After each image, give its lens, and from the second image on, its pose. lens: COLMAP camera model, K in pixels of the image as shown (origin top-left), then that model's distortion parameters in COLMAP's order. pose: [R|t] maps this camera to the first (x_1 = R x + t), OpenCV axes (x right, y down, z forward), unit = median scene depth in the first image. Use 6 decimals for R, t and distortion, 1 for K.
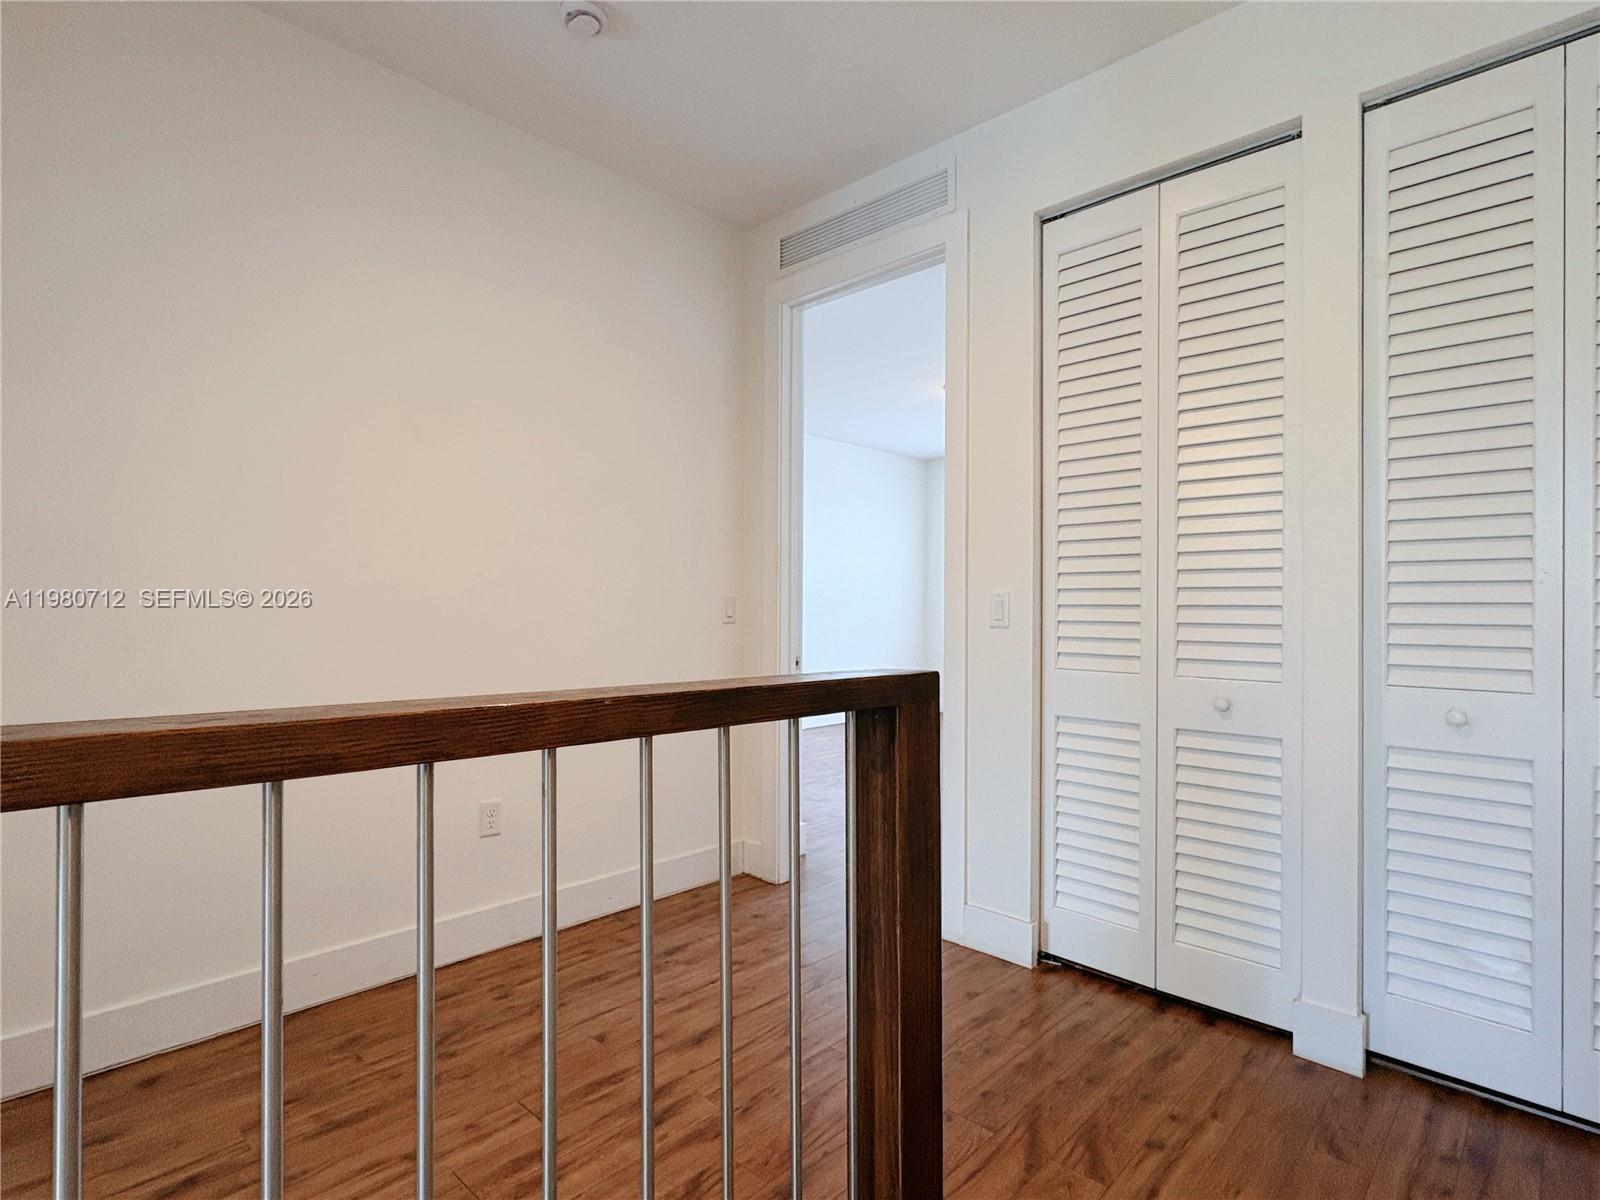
lens RADIAL K [[822.0, 0, 800.0], [0, 822.0, 600.0], [0, 0, 1]] dist [-0.003323, -0.000431]
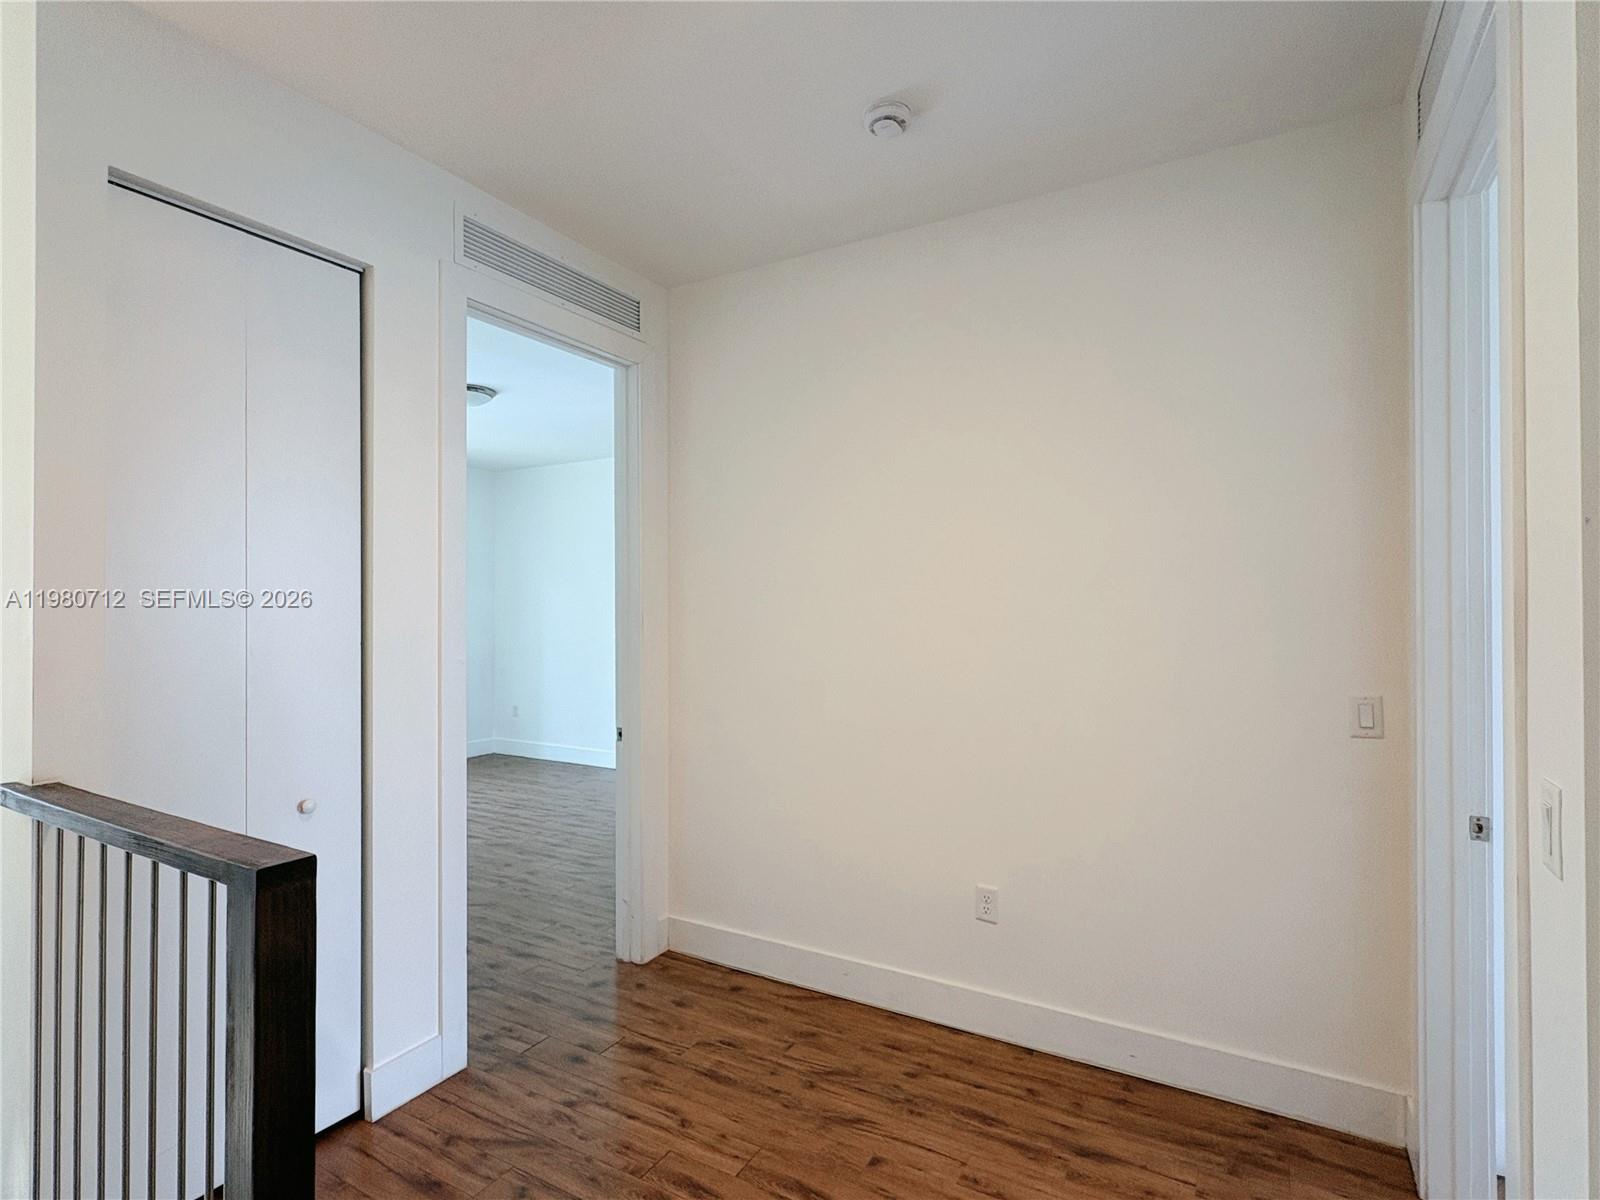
lens RADIAL K [[800.1, 0, 815.7], [0, 800.1, 600.4], [0, 0, 1]] dist [-0.002141, 0.000632]
pose [[0.250915, -0.021008, -0.967781, 0.660512], [0.000681, 0.999768, -0.021525, -0.106024], [0.968009, 0.004742, 0.250871, 0.687092]]
